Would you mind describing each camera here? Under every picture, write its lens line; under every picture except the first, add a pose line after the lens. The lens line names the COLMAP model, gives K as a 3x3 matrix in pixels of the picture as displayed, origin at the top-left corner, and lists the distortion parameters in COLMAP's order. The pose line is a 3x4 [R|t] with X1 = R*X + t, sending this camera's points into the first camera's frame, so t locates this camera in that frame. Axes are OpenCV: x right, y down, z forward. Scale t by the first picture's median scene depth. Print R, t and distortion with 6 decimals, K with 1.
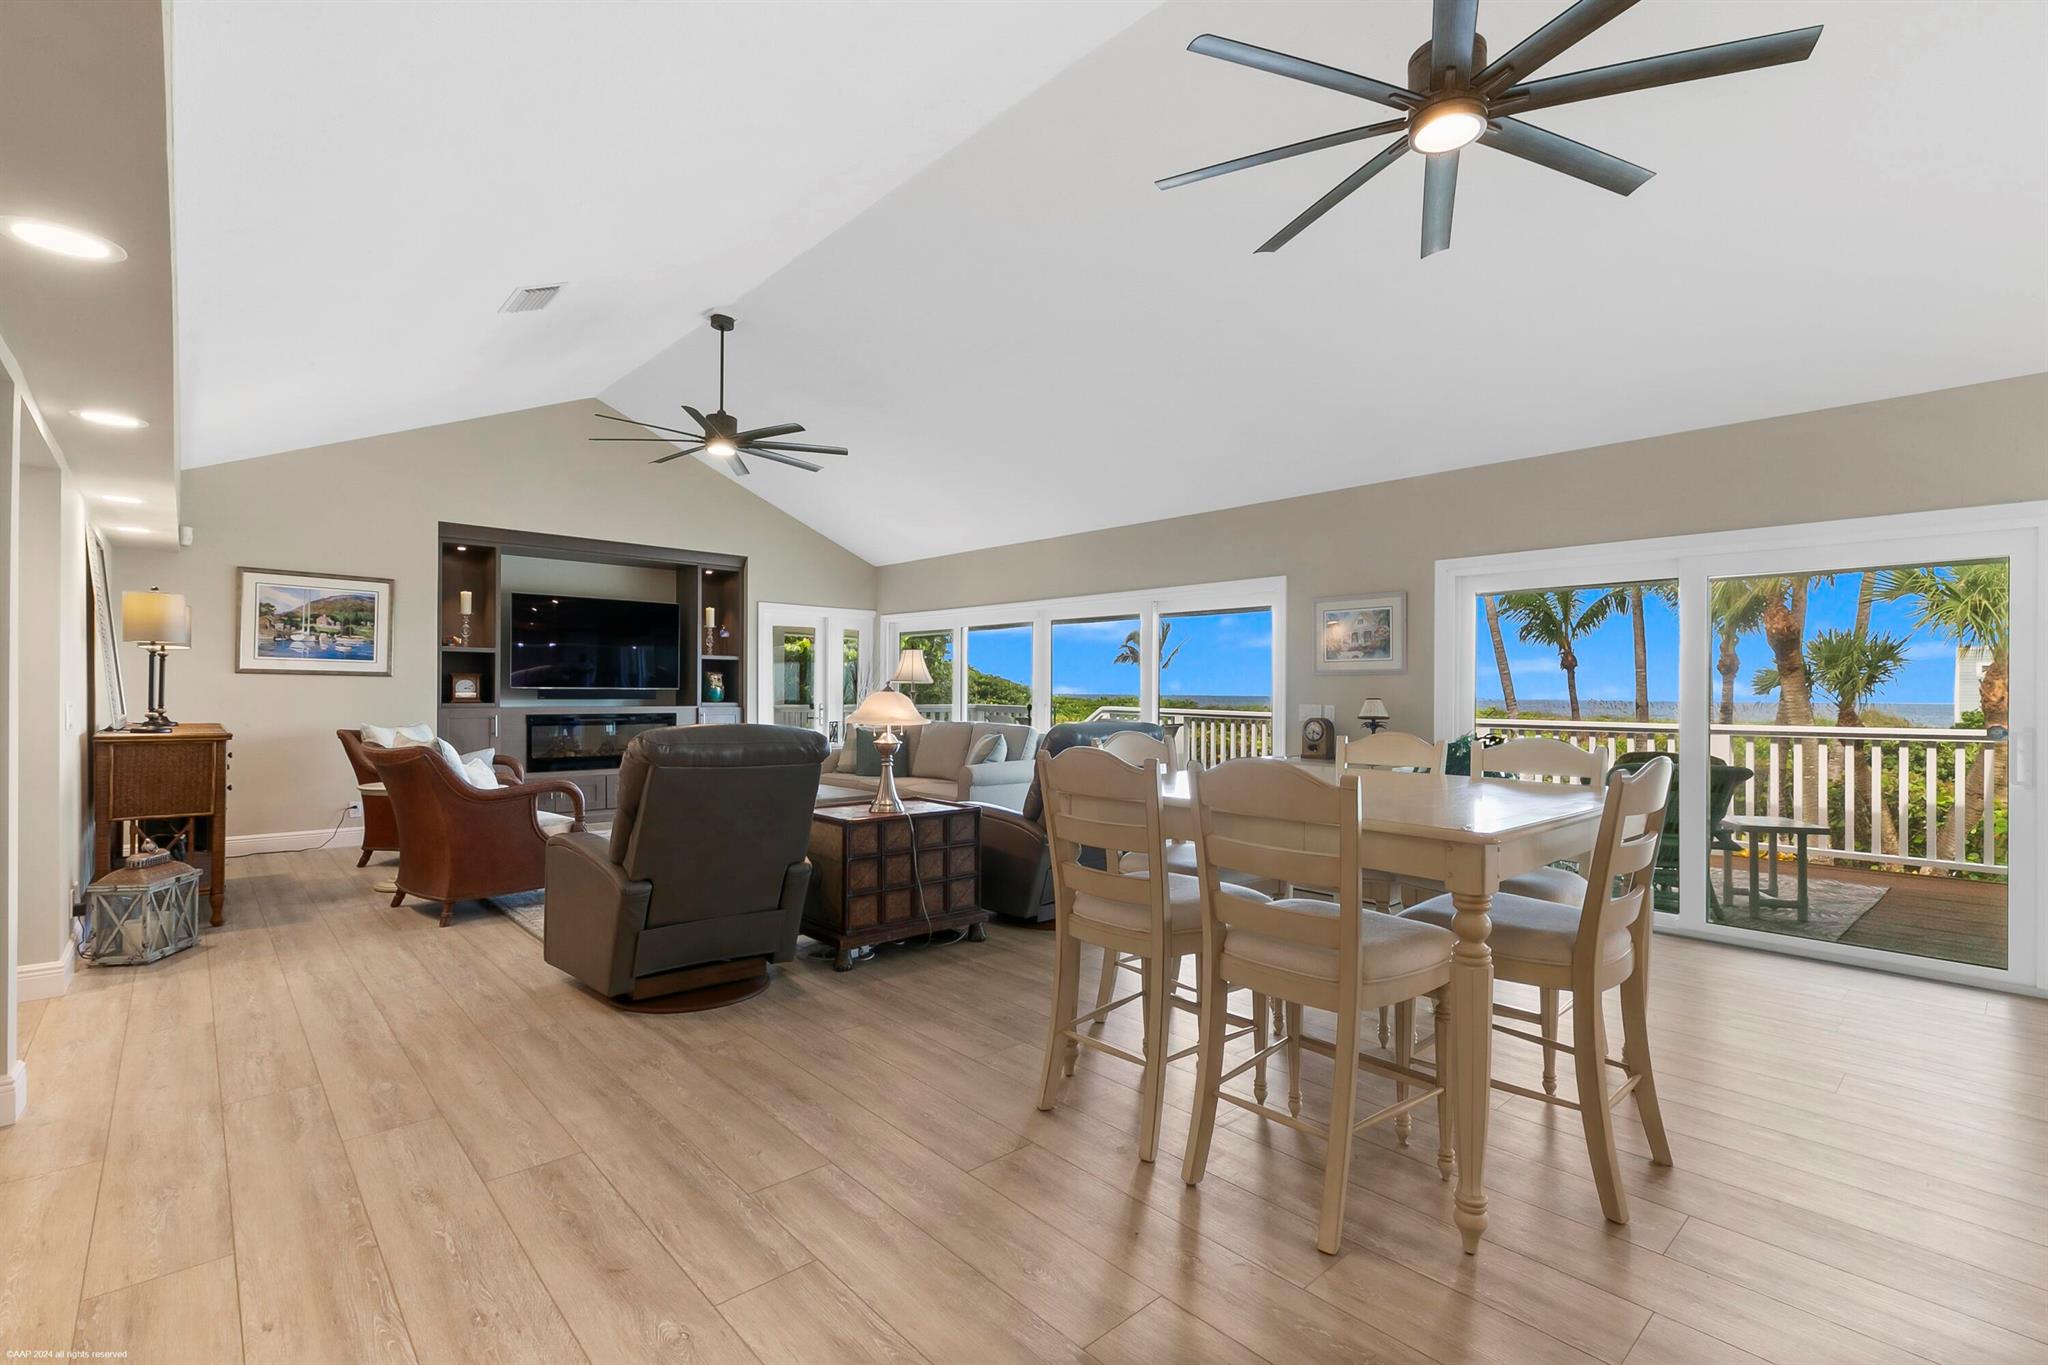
lens RADIAL K [[935.0, 0, 1014.6], [0, 935.0, 691.0], [0, 0, 1]] dist [-0.001162, -0.000583]
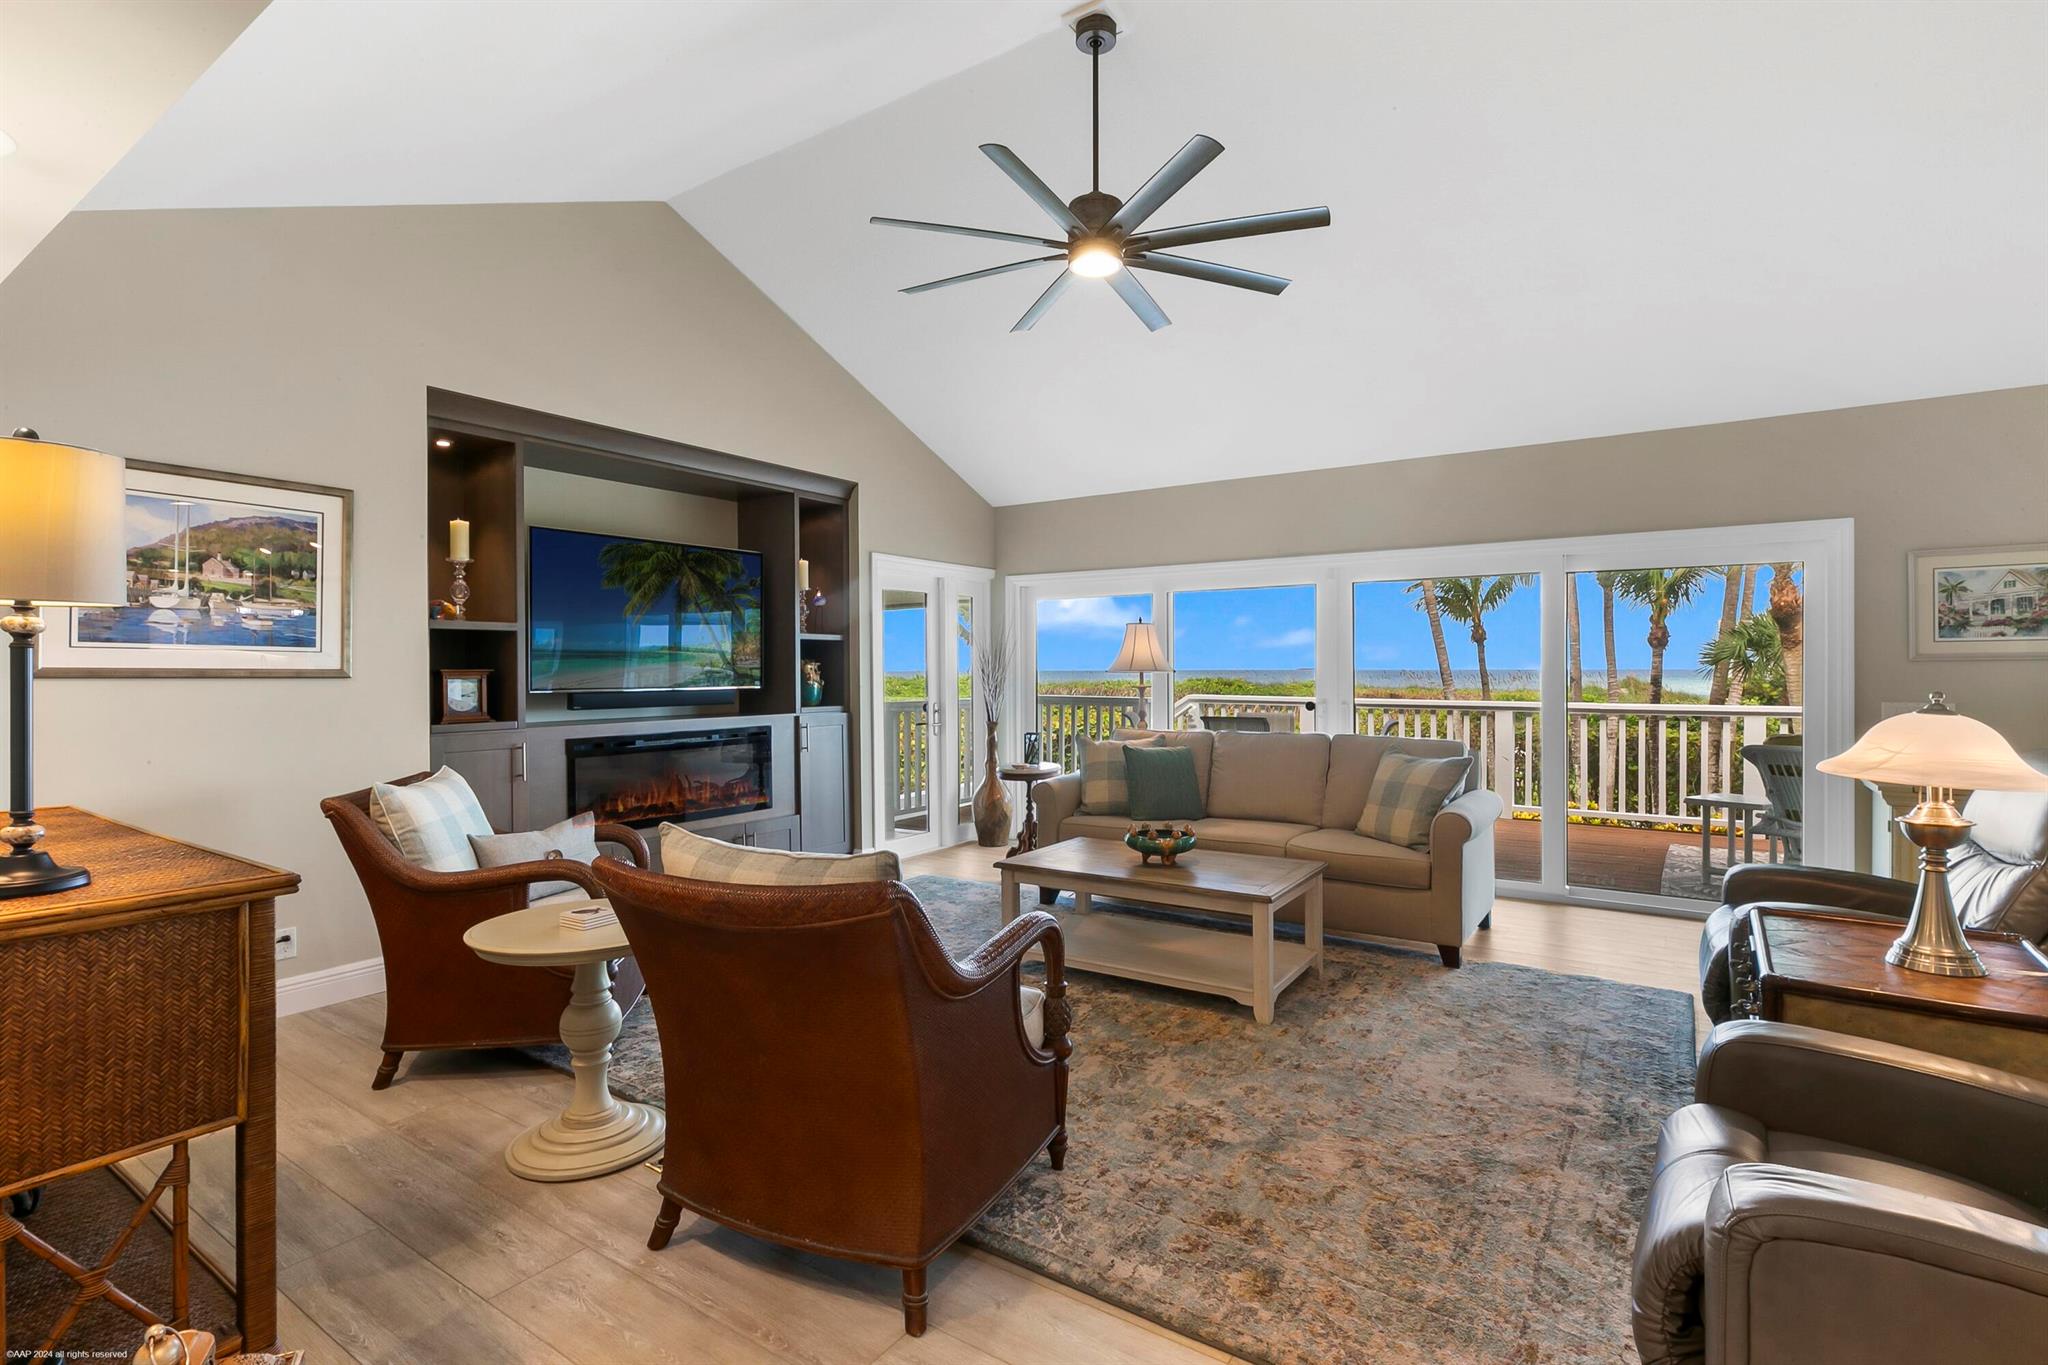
lens RADIAL K [[987.1, 0, 1027.0], [0, 987.1, 670.6], [0, 0, 1]] dist [-0.008245, 0.000183]
pose [[0.972517, -0.012389, 0.232500, -0.430267], [0.011477, 0.999920, 0.005274, -0.018121], [-0.232547, -0.002460, 0.972582, 0.384457]]
